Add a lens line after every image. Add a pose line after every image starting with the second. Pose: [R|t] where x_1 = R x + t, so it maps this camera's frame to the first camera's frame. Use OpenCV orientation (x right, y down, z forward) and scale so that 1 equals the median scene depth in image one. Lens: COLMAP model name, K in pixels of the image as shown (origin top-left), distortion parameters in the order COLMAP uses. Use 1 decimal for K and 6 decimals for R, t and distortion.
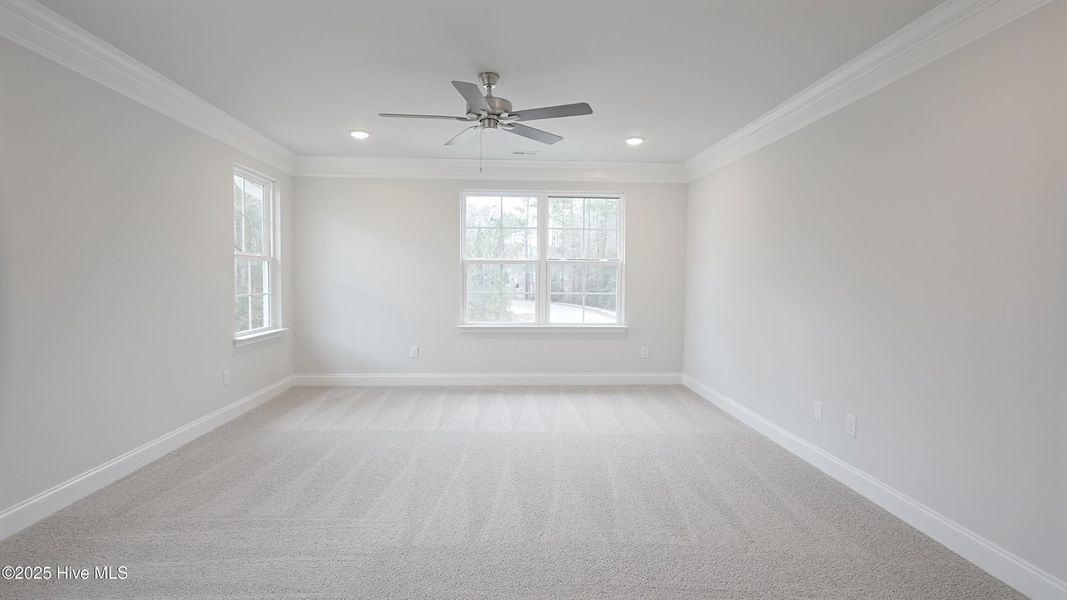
lens RADIAL K [[512.9, 0, 533.5], [0, 512.9, 300.0], [0, 0, 1]] dist [-0.015685, 0.008846]
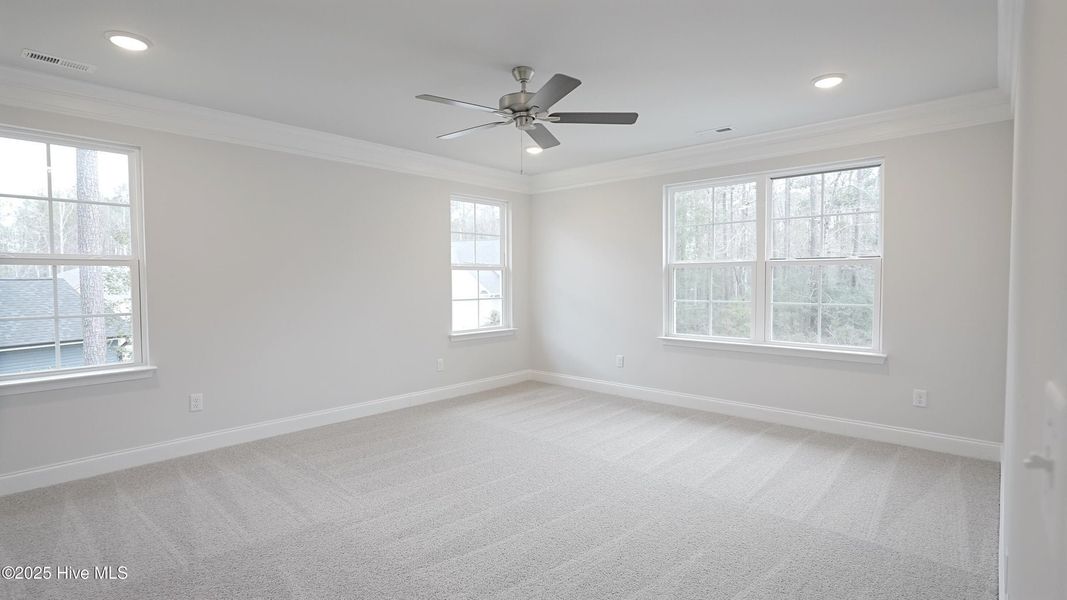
lens RADIAL K [[512.9, 0, 533.5], [0, 512.9, 300.0], [0, 0, 1]] dist [-0.015685, 0.008846]
pose [[0.701020, 0.019429, -0.712877, 0.343500], [-0.022490, 0.999734, 0.005131, -0.014094], [0.712787, 0.012436, 0.701270, 0.210071]]
